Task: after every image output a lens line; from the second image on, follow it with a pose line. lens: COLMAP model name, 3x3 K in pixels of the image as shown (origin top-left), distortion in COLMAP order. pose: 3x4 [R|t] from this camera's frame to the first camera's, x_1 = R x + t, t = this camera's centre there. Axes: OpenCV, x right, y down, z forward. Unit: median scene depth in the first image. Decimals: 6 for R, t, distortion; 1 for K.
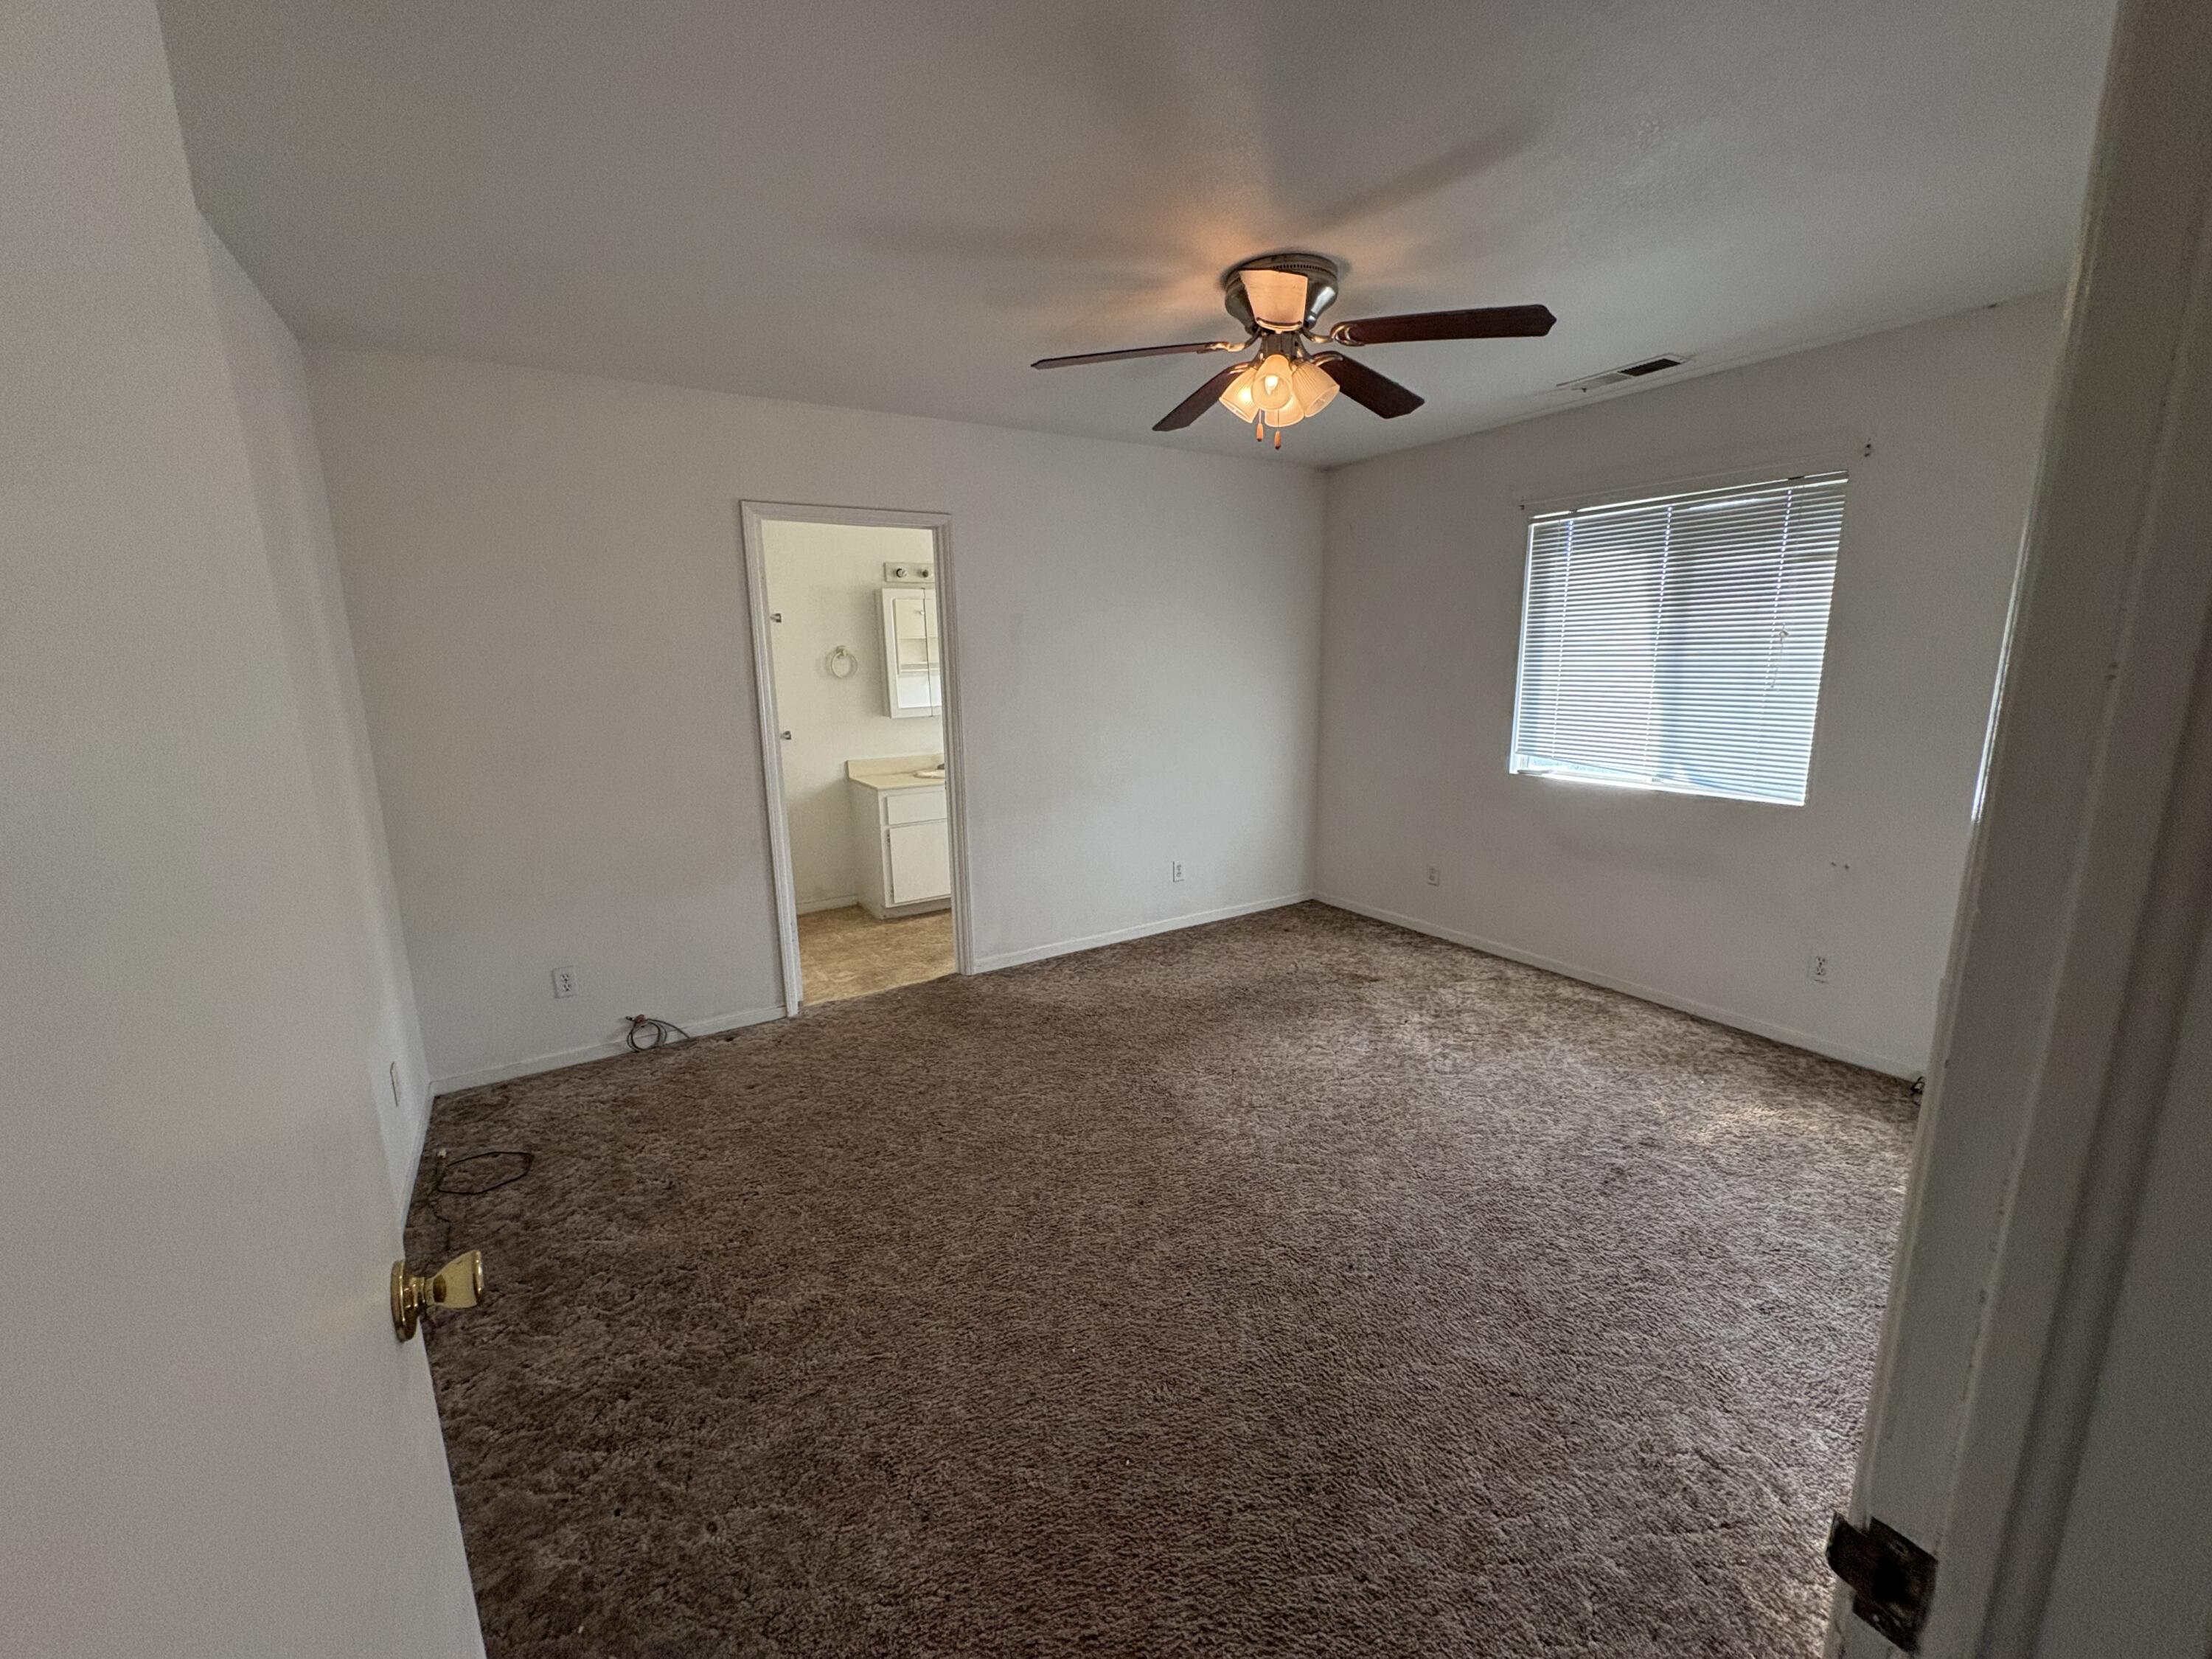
lens RADIAL K [[880.7, 0, 1106.0], [0, 880.7, 829.5], [0, 0, 1]] dist [-0.001230, 0.000169]
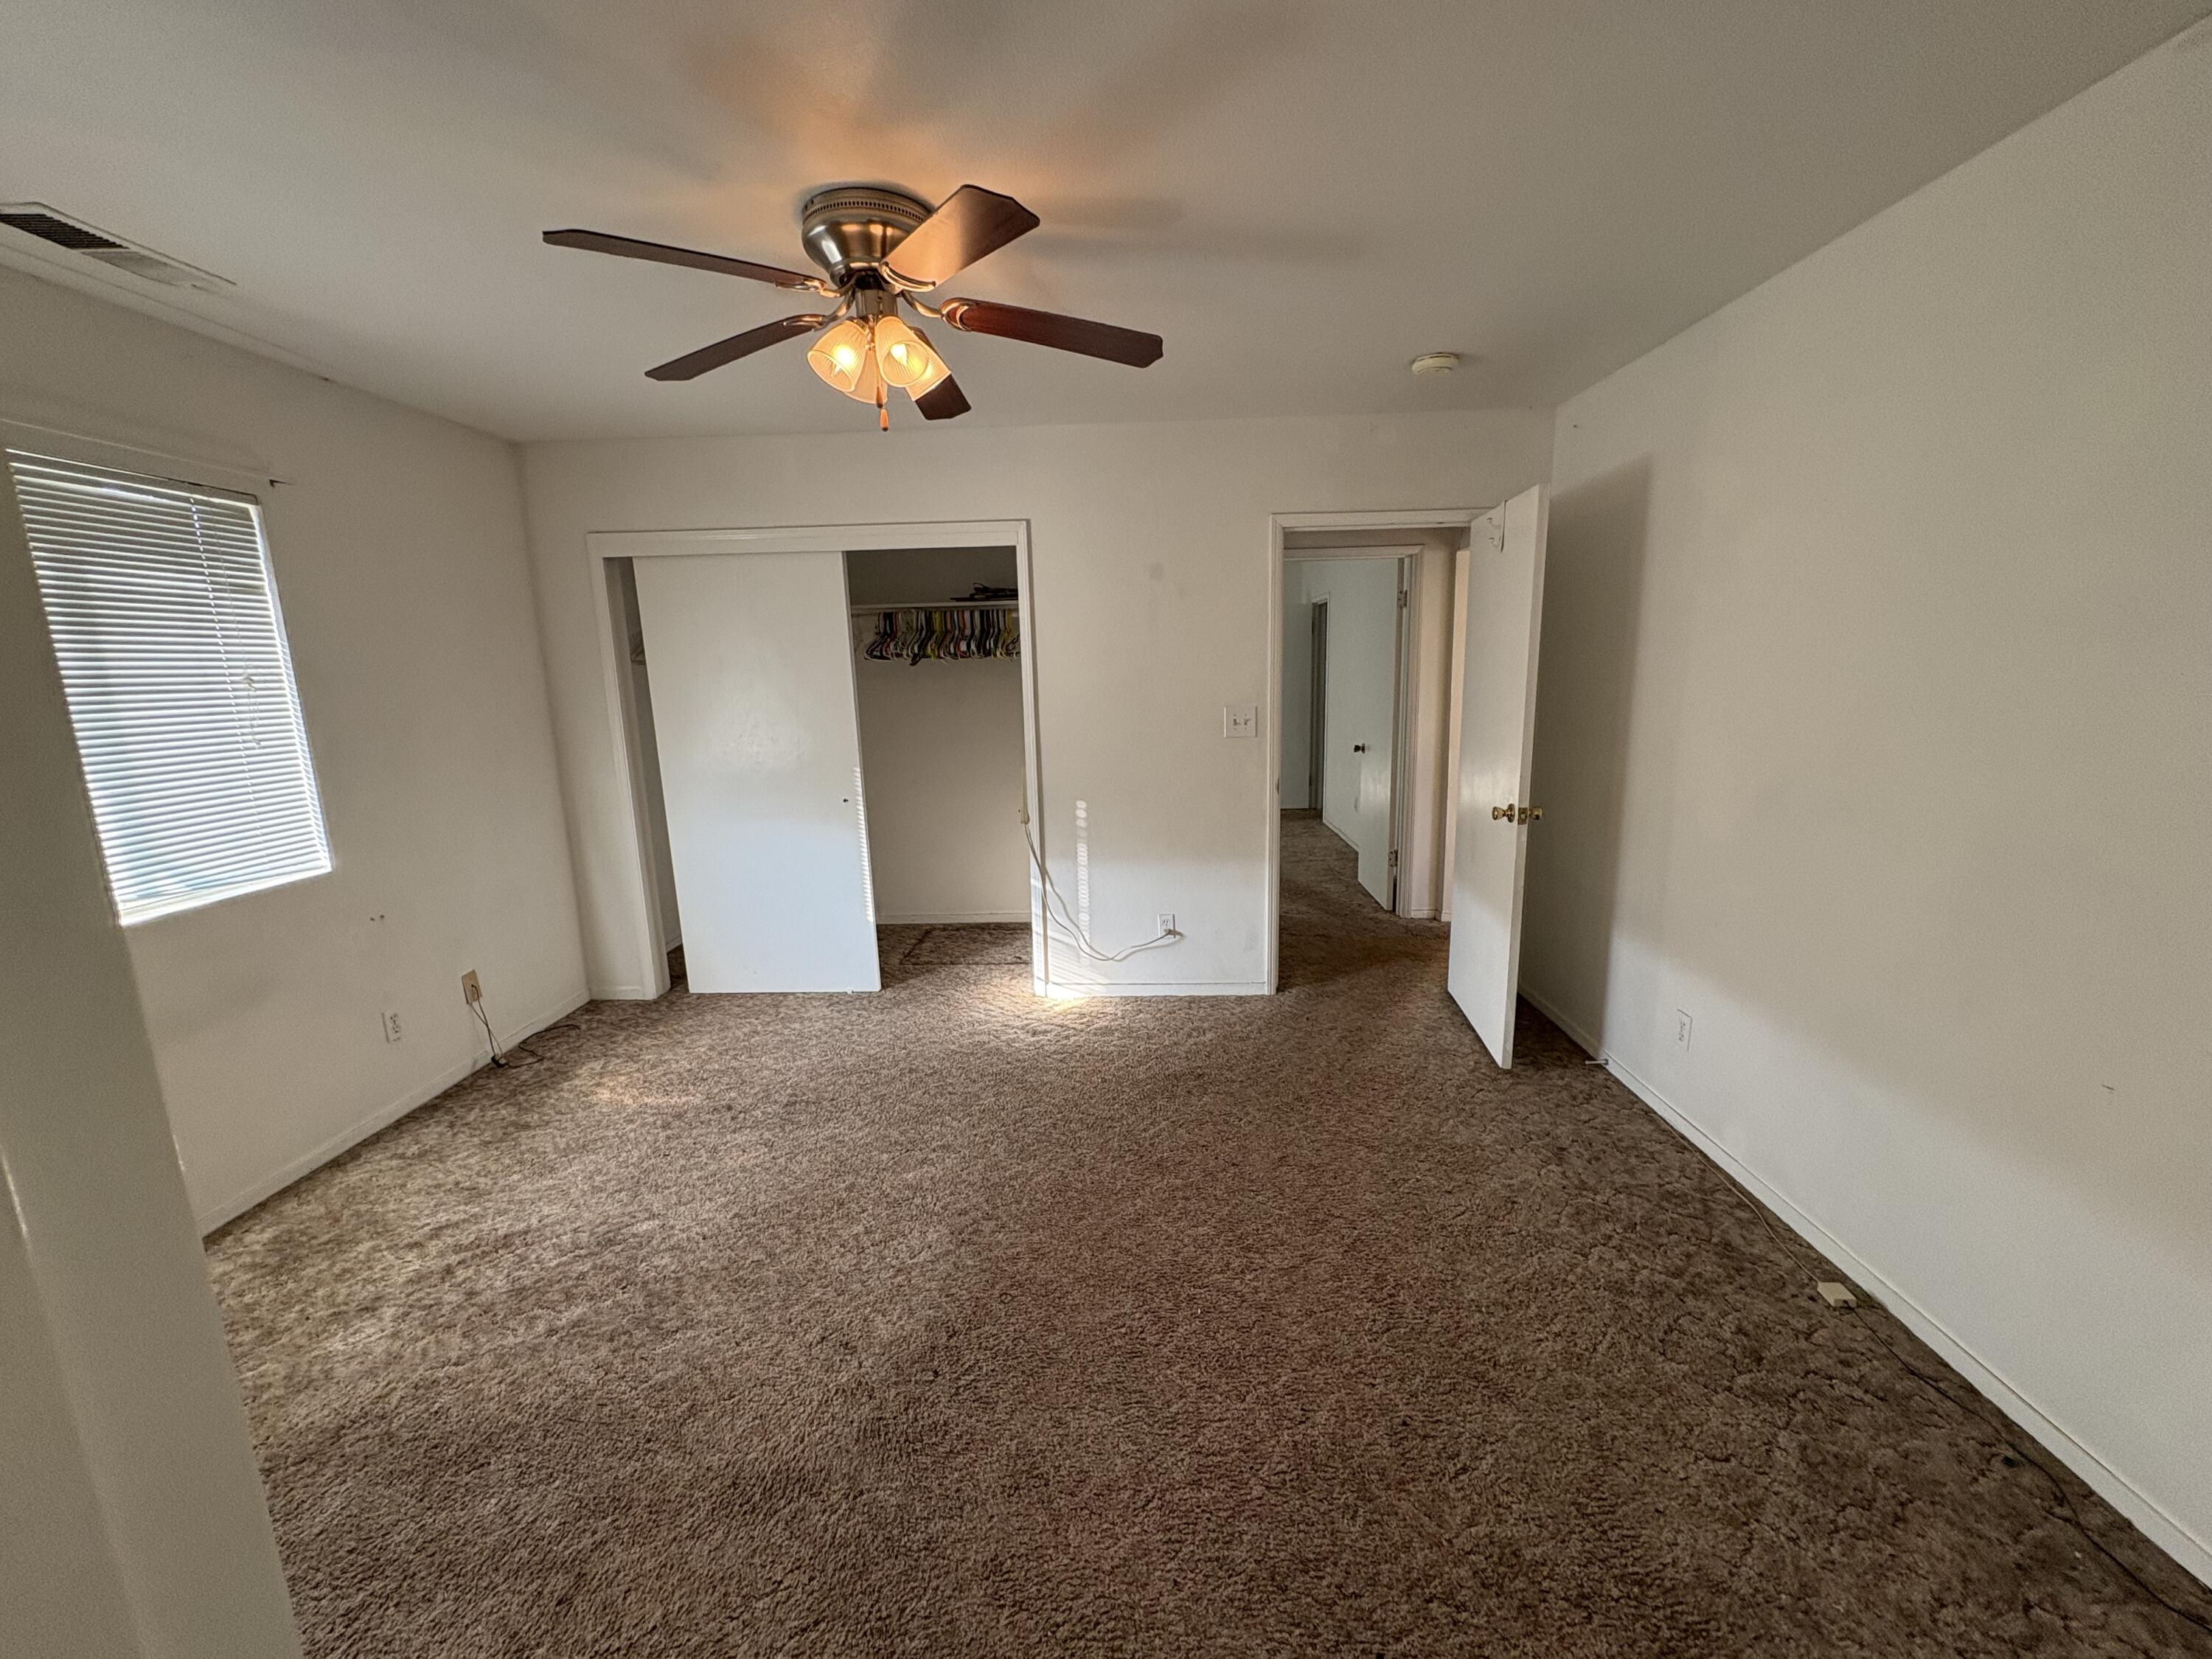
lens RADIAL K [[880.7, 0, 1106.0], [0, 880.7, 829.5], [0, 0, 1]] dist [-0.001230, 0.000169]
pose [[-0.820514, -0.068799, 0.567471, -0.722705], [0.151244, 0.931223, 0.331585, -0.498606], [-0.551254, 0.357896, -0.753677, 2.519015]]
